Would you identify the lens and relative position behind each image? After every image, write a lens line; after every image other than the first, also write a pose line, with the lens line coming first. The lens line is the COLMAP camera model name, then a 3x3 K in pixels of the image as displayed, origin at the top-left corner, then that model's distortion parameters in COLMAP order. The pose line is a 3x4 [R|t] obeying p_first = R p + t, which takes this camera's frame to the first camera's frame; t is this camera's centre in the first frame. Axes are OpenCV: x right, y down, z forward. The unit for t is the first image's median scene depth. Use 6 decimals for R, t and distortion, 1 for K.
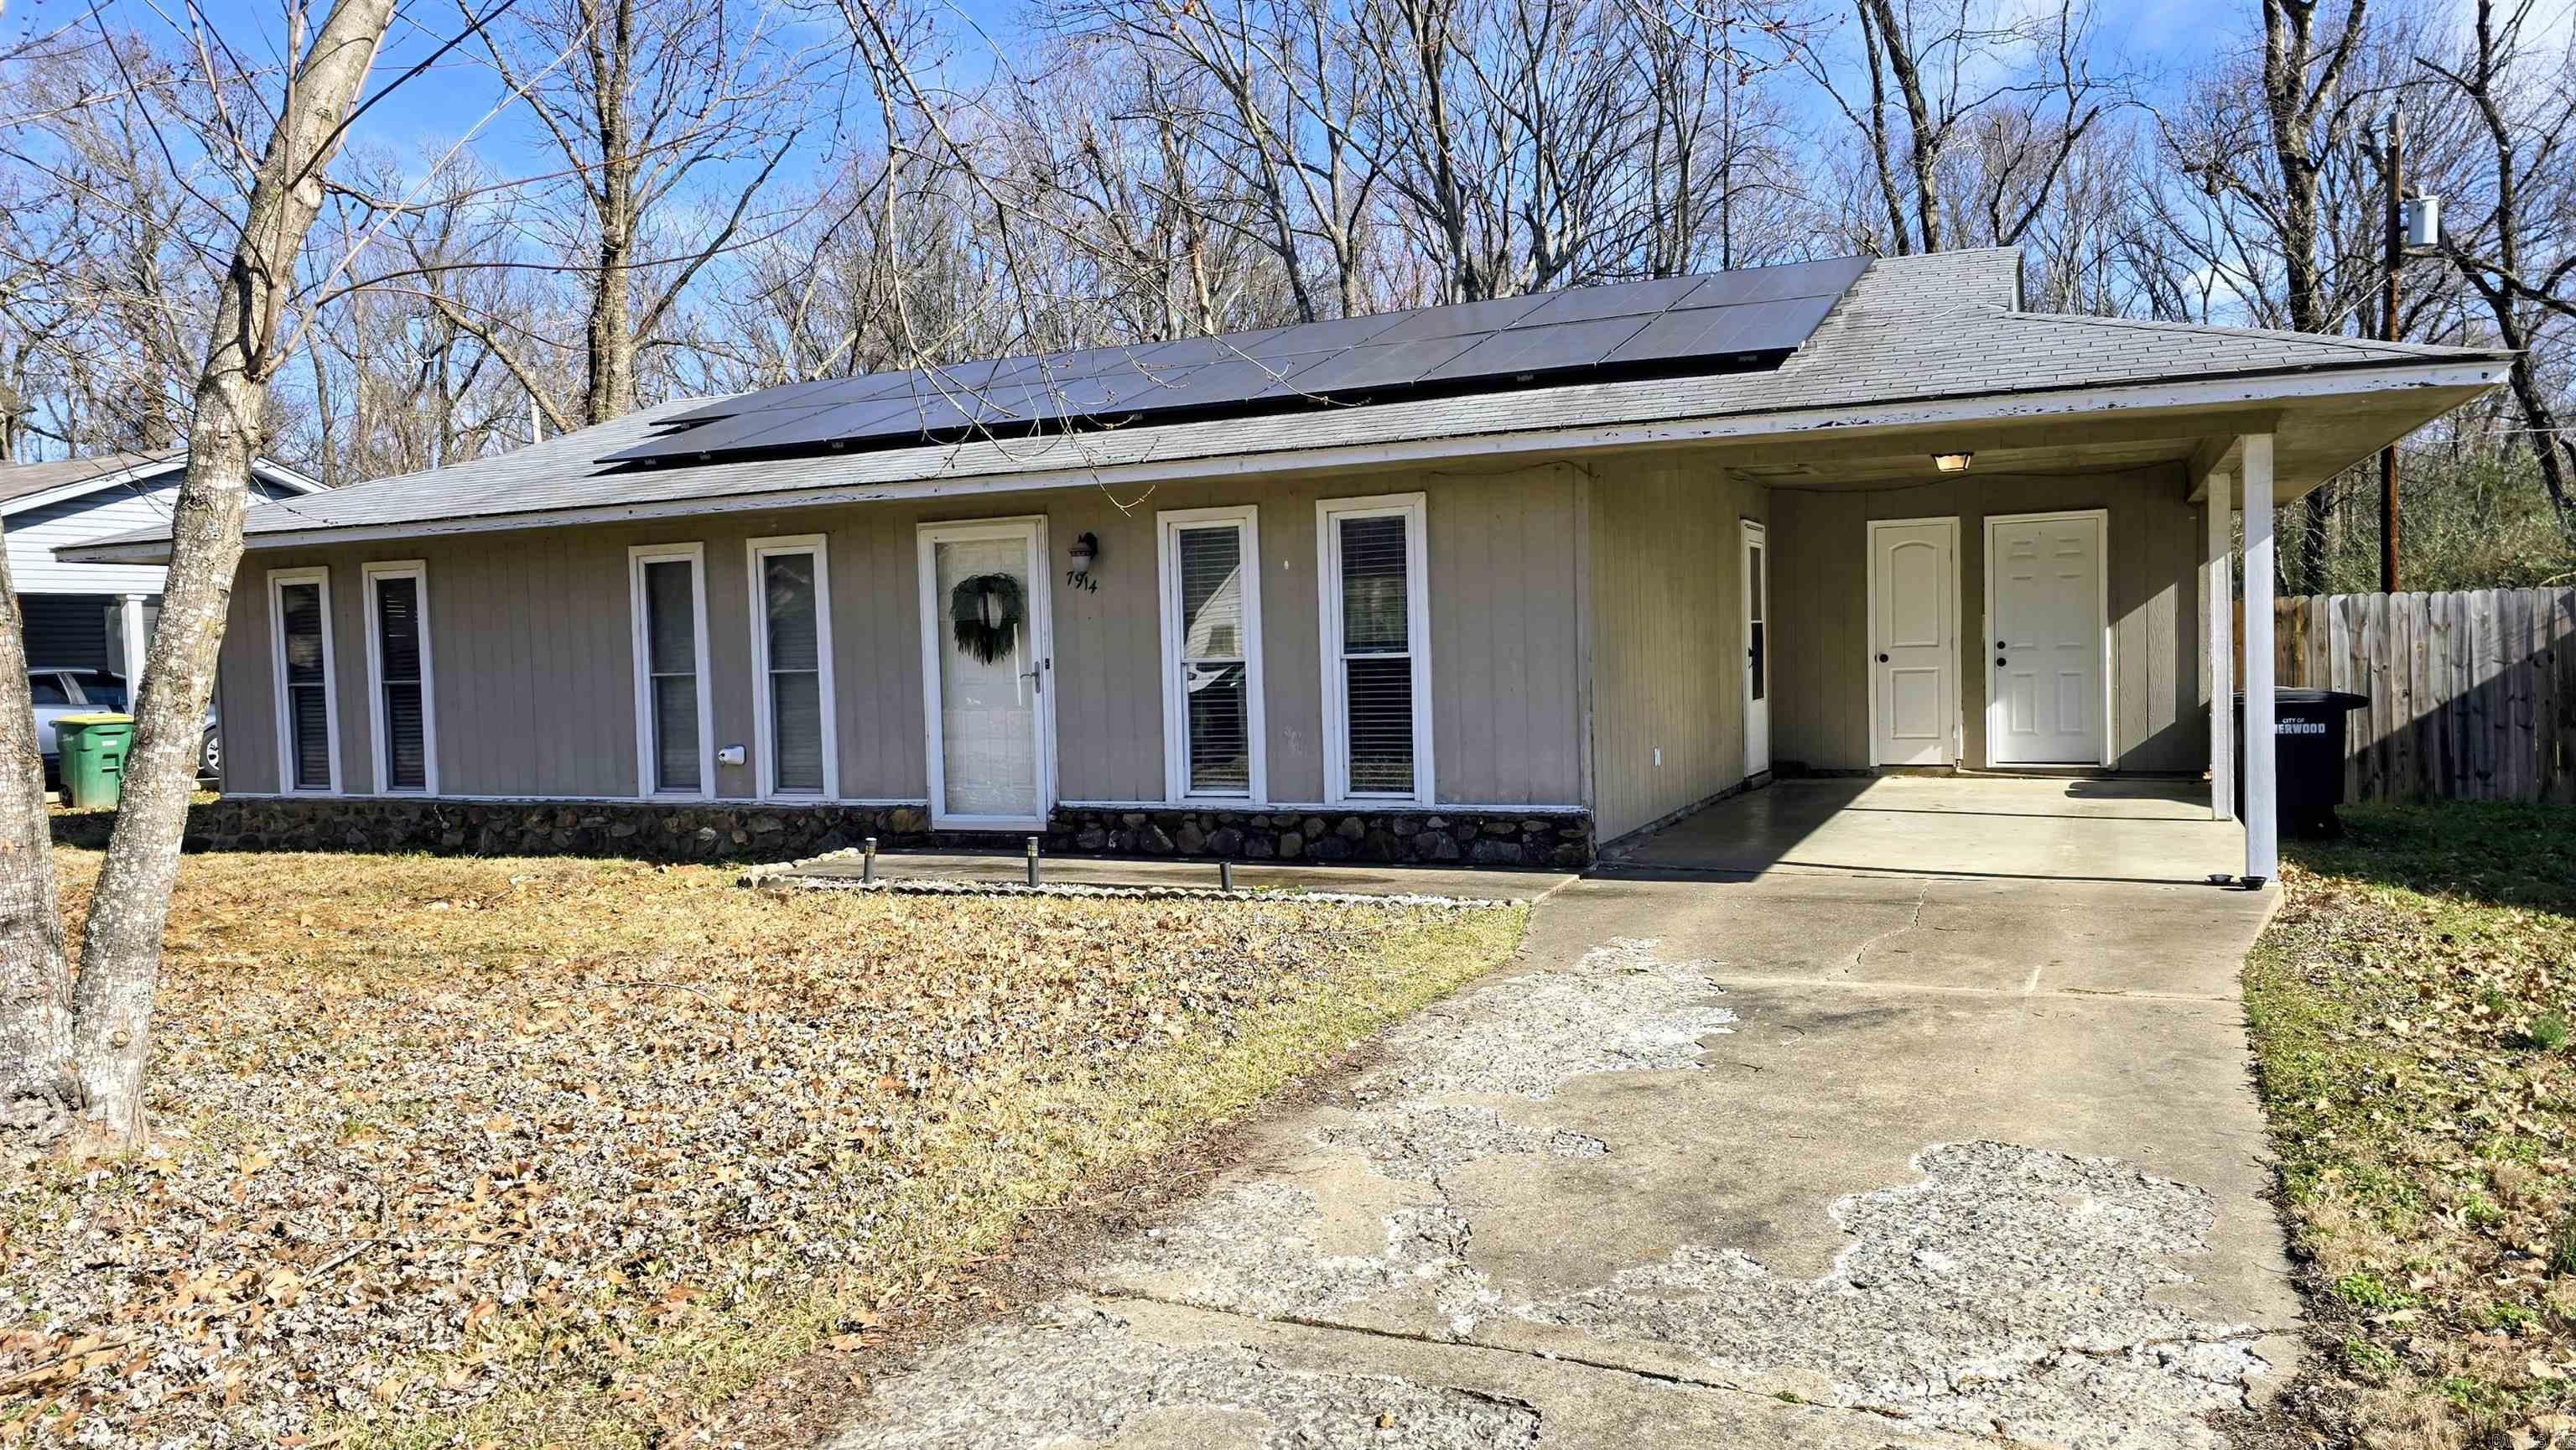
lens RADIAL K [[1730.0, 0, 1295.3], [0, 1730.0, 716.9], [0, 0, 1]] dist [0.069963, -0.058097]
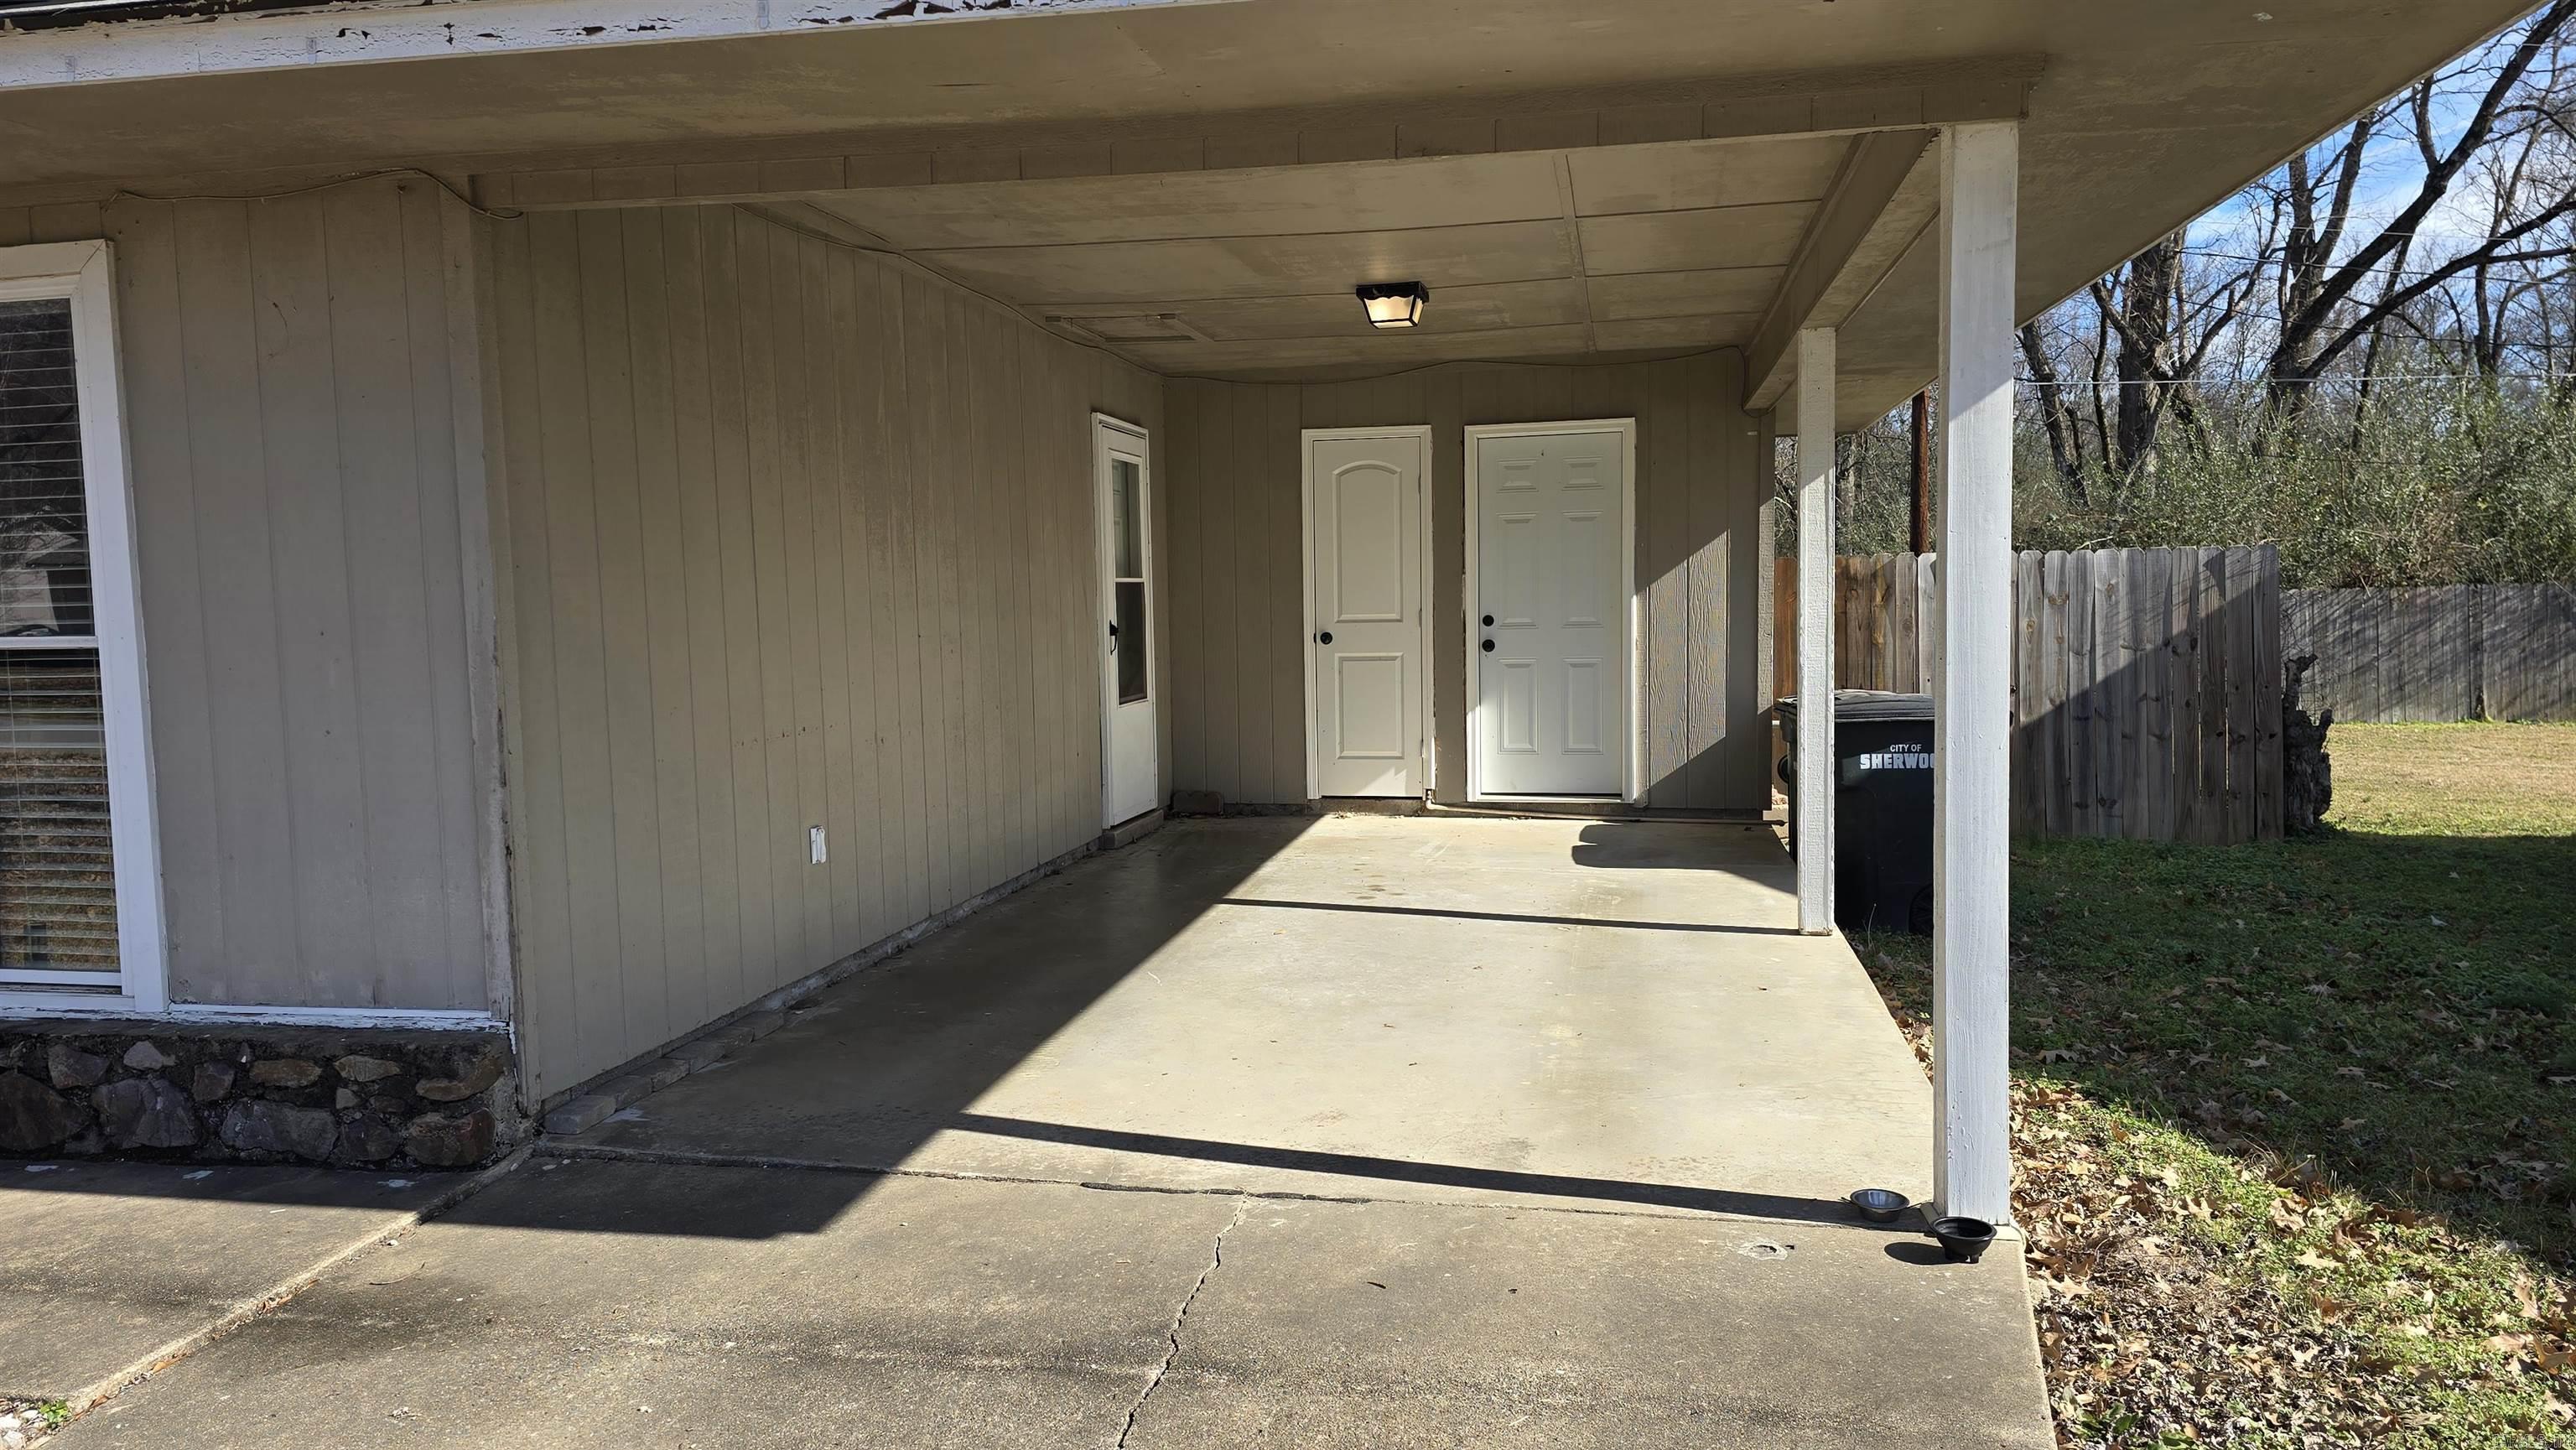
lens RADIAL K [[1730.0, 0, 1252.6], [0, 1730.0, 718.5], [0, 0, 1]] dist [0.069963, -0.058097]
pose [[0.975607, -0.005195, 0.219465, 0.176437], [-0.000478, 0.999667, 0.025792, -0.021181], [-0.219526, -0.025268, 0.975279, 0.385592]]
